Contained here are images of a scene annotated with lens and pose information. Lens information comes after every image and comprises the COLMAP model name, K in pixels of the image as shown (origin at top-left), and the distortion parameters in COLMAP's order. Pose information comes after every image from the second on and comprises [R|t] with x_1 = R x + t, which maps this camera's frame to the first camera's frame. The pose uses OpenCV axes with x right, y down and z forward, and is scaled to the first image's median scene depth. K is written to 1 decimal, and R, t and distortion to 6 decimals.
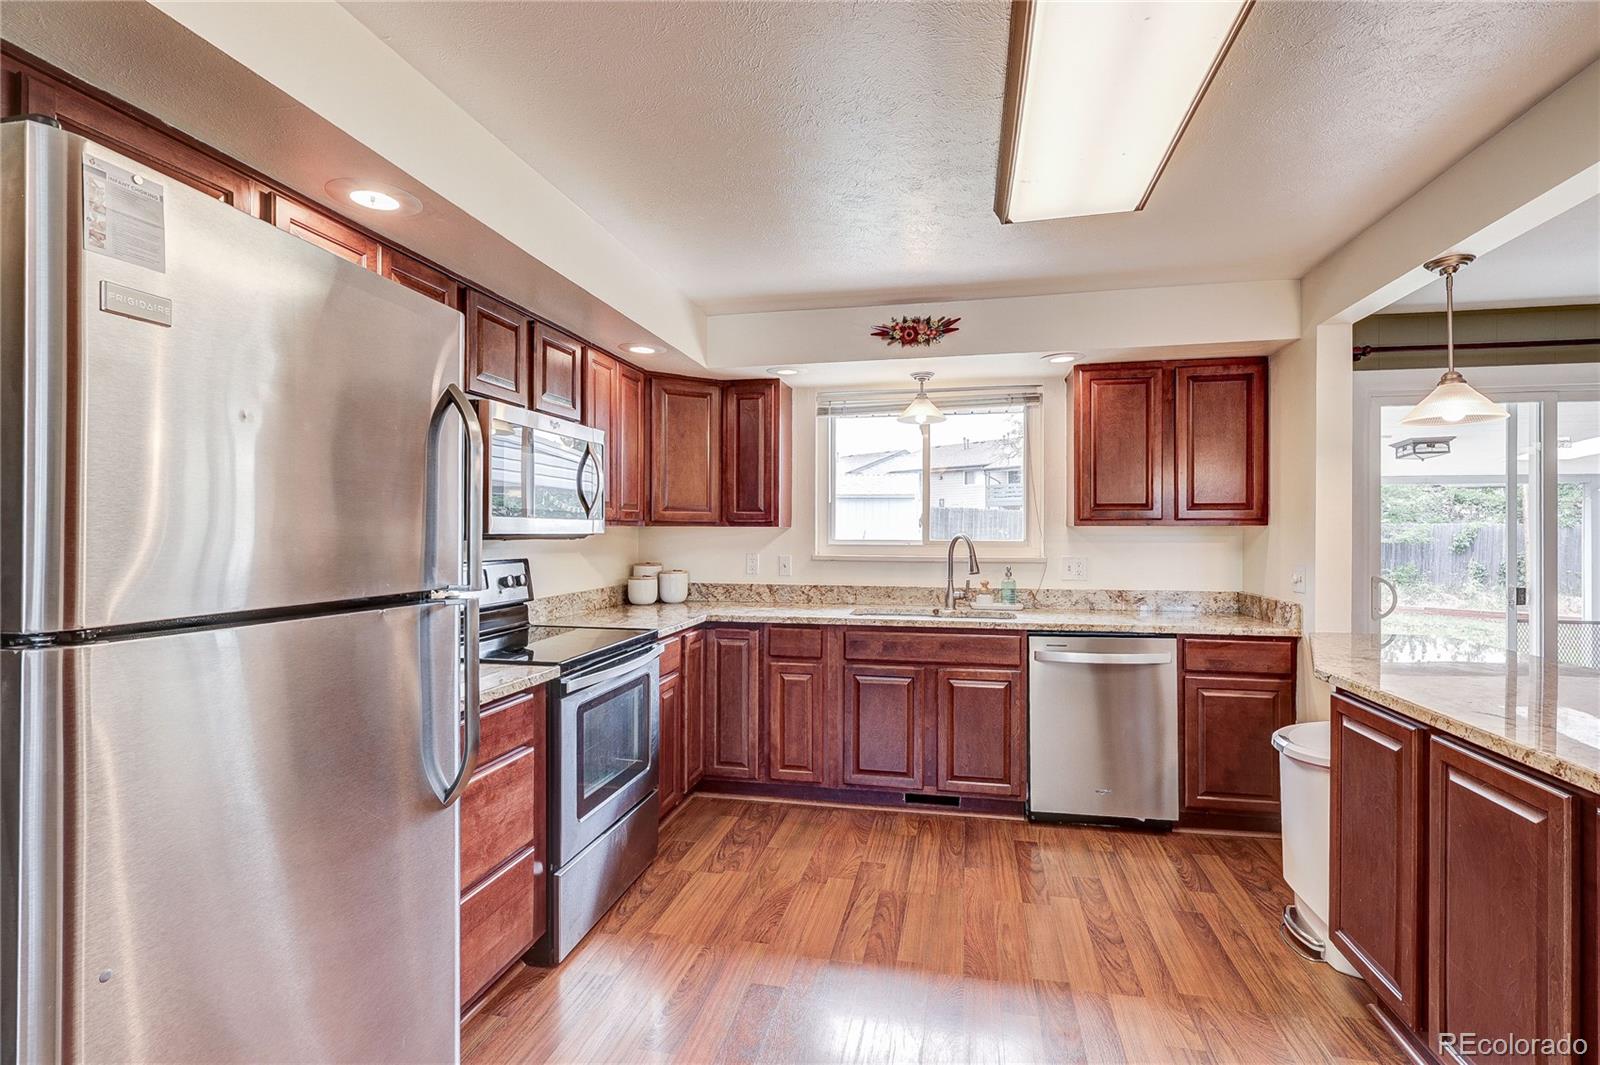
lens RADIAL K [[757.1, 0, 800.0], [0, 757.1, 532.5], [0, 0, 1]] dist [0.000587, 0.000159]
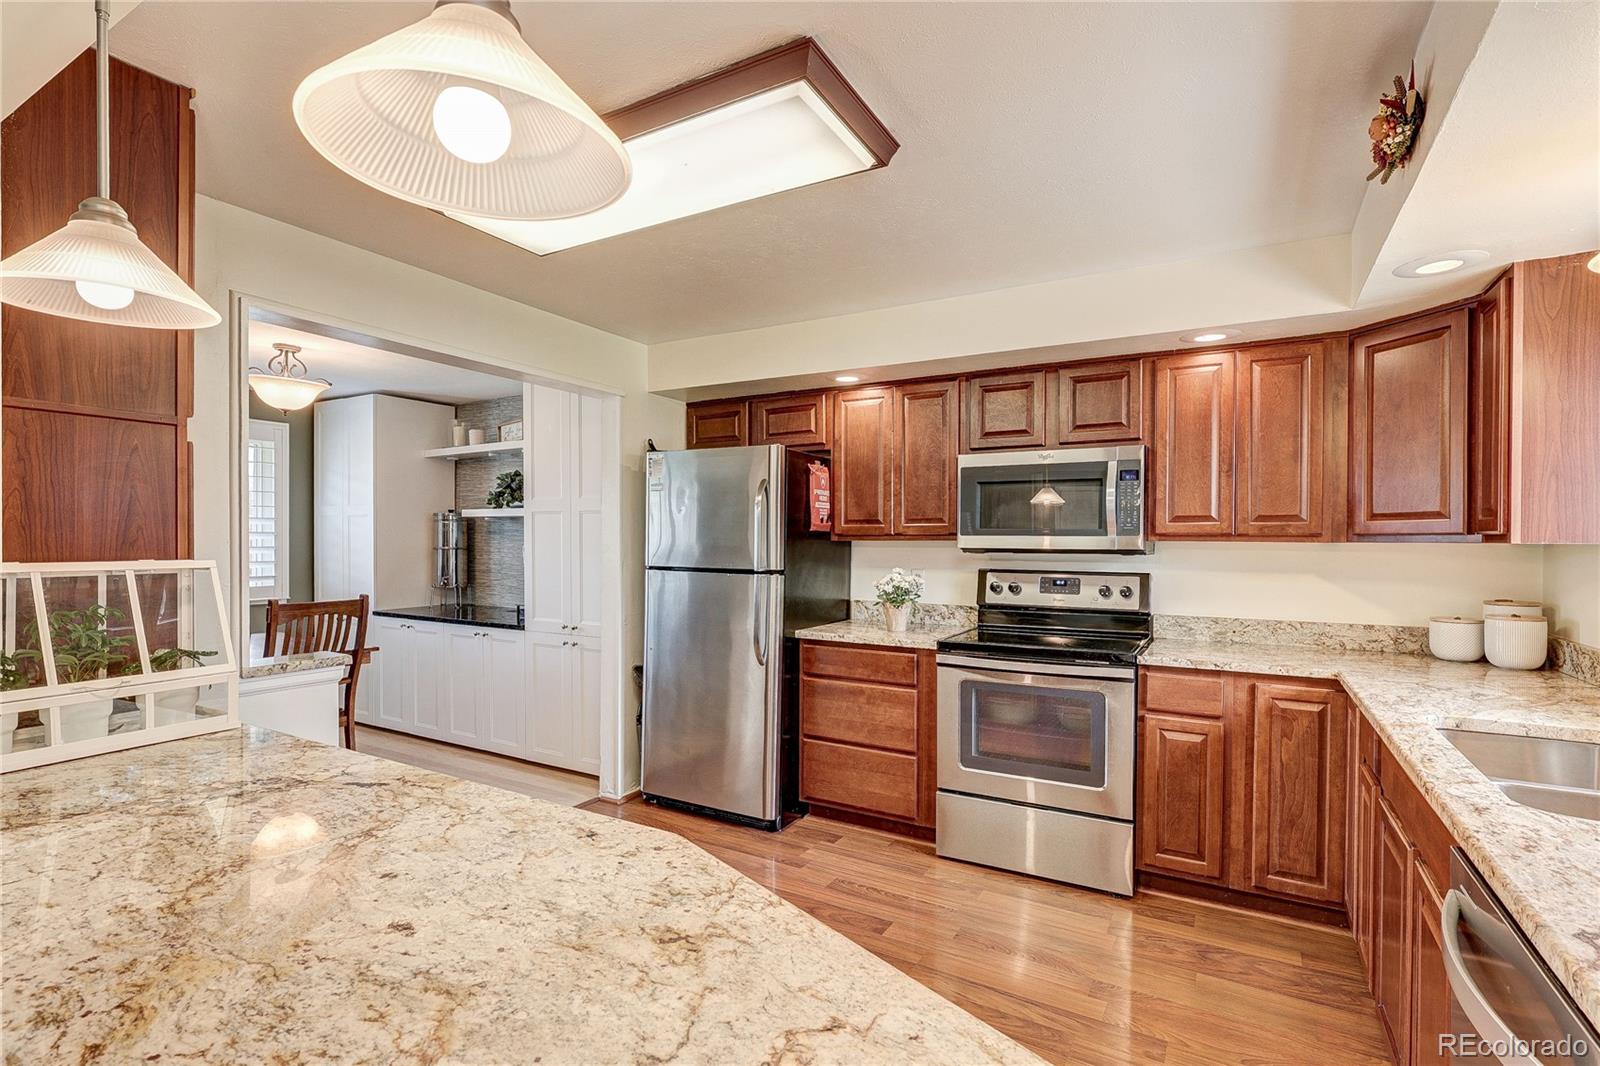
lens RADIAL K [[749.0, 0, 801.7], [0, 749.0, 547.8], [0, 0, 1]] dist [-0.000686, 0.000132]
pose [[-0.305267, 0.005857, -0.952249, 0.695462], [-0.008459, 0.999925, 0.008861, -0.005364], [0.952229, 0.010760, -0.305195, 0.764252]]
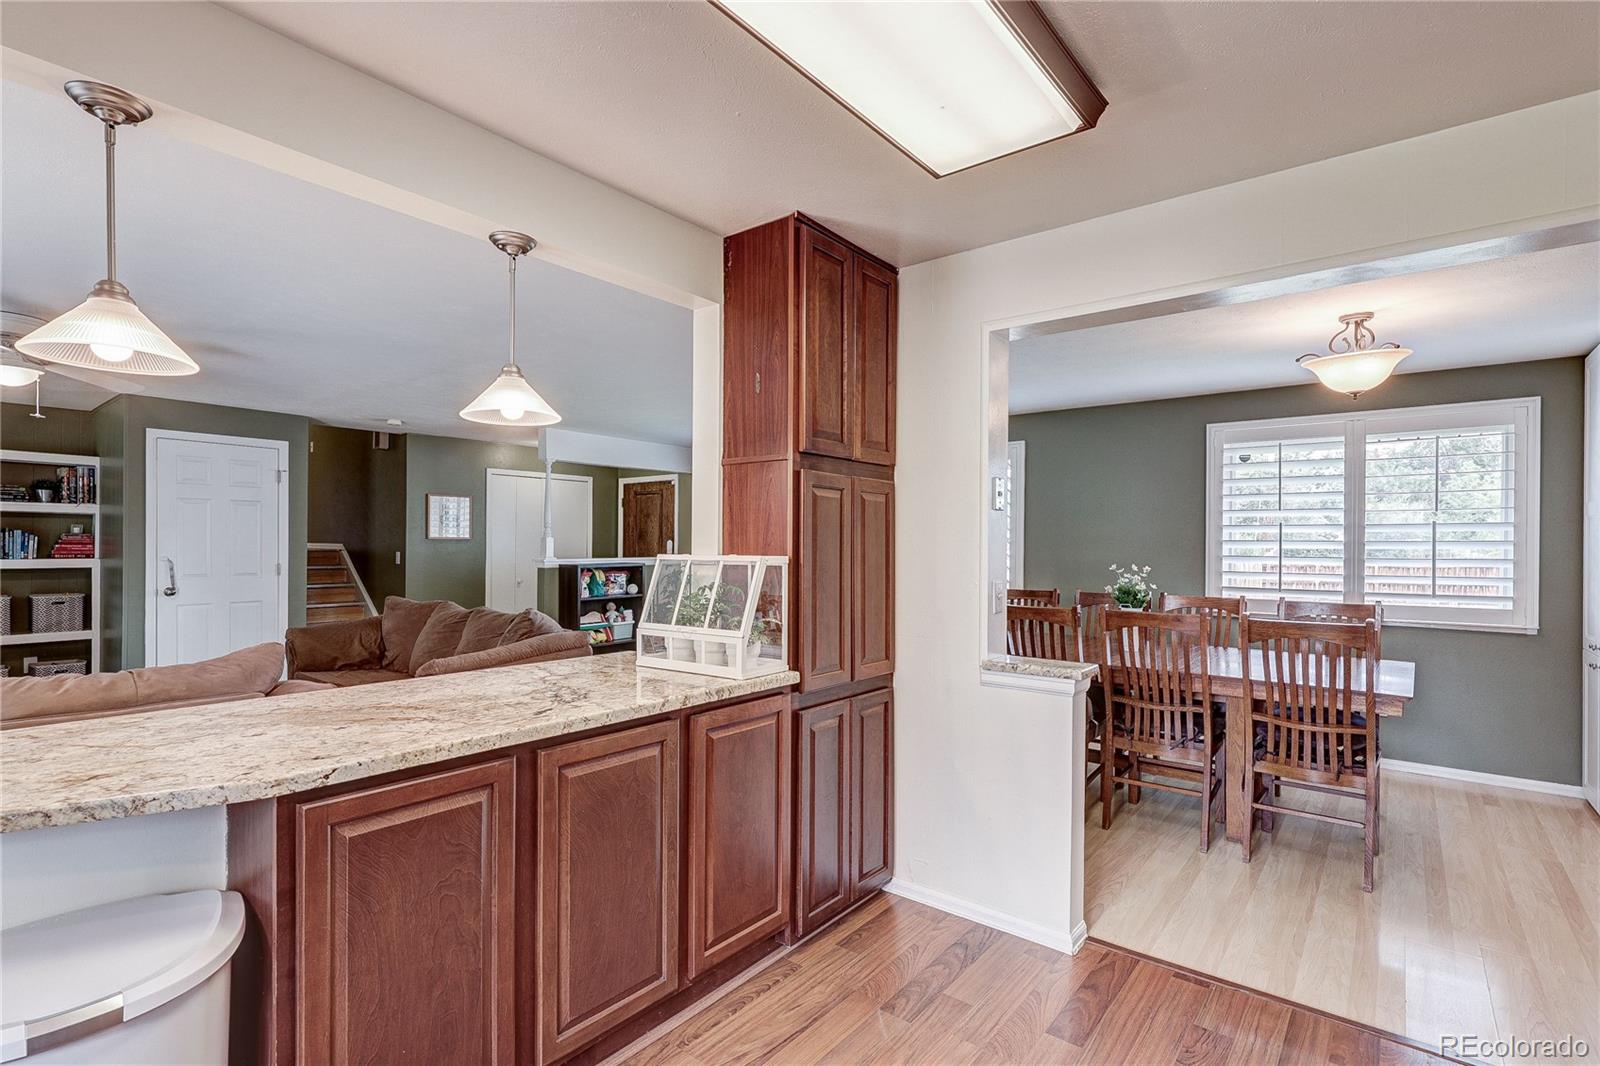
lens RADIAL K [[749.0, 0, 801.7], [0, 749.0, 547.8], [0, 0, 1]] dist [-0.000686, 0.000132]
pose [[-0.894419, -0.008925, 0.447141, 0.046920], [-0.007375, 0.999959, 0.005206, -0.001227], [-0.447169, 0.001358, -0.894448, 0.829352]]
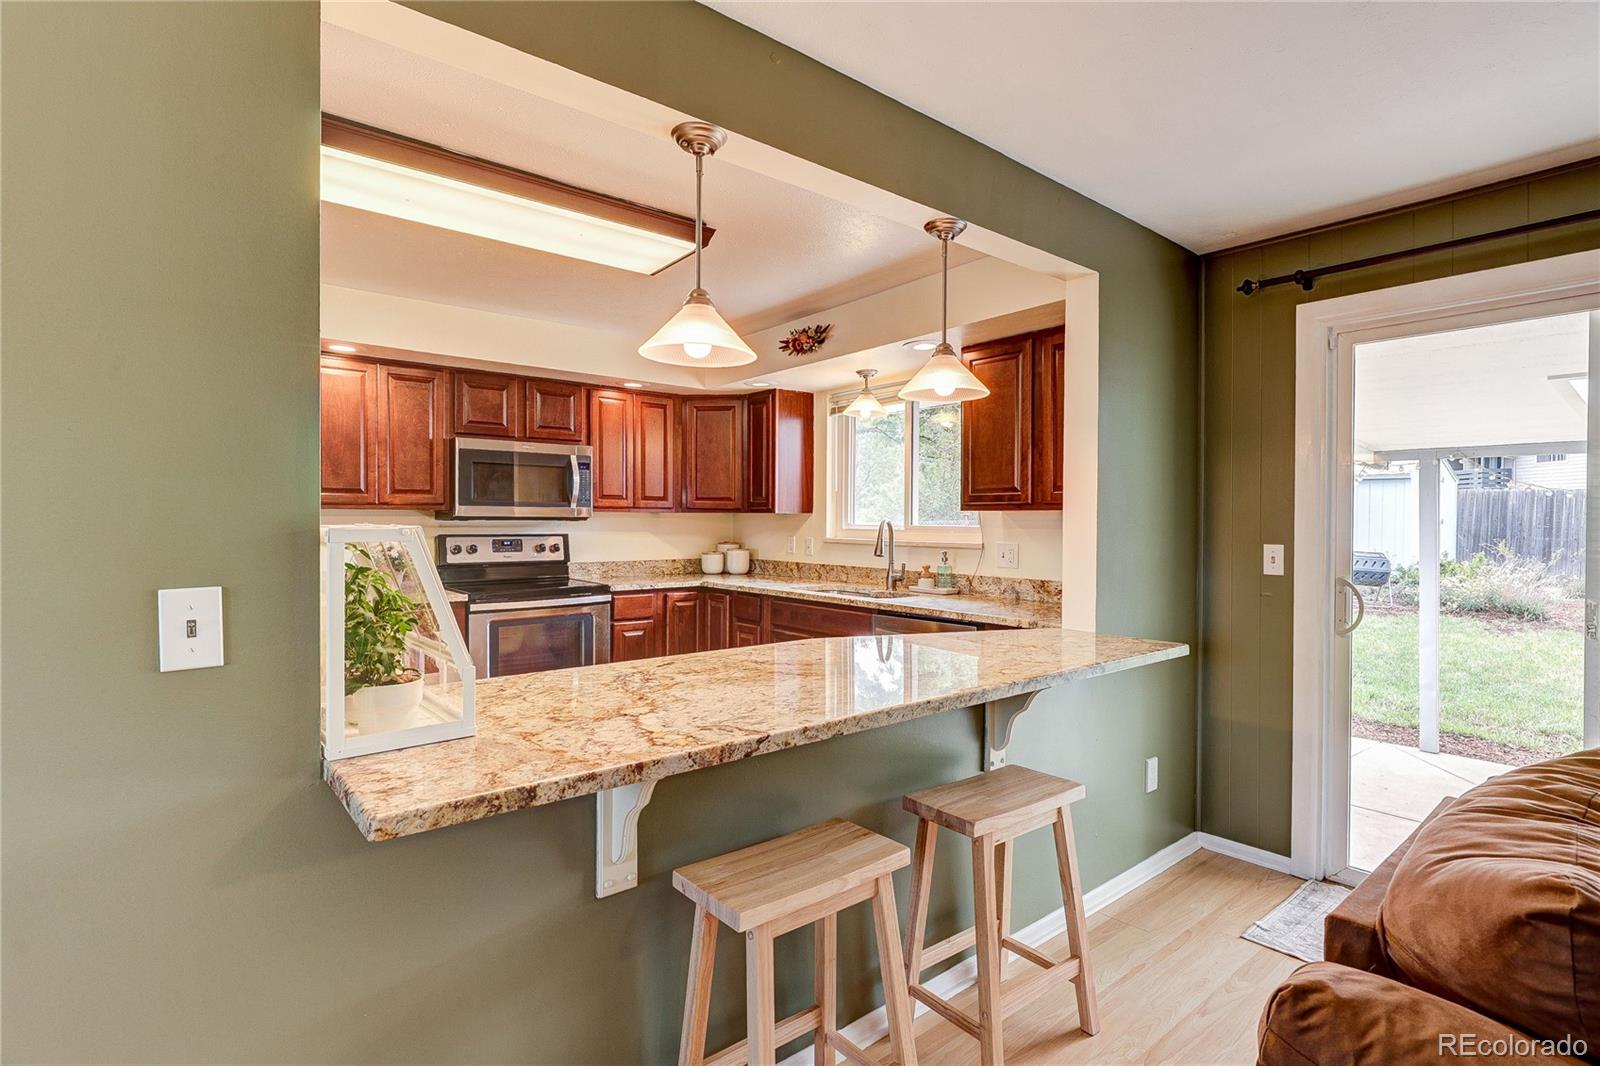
lens RADIAL K [[781.4, 0, 797.0], [0, 781.4, 527.0], [0, 0, 1]] dist [-0.002217, -0.000331]
pose [[0.777152, 0.007929, -0.629263, 0.864966], [-0.005715, 0.999968, 0.005541, 0.008532], [0.629287, -0.000710, 0.777173, 0.070963]]
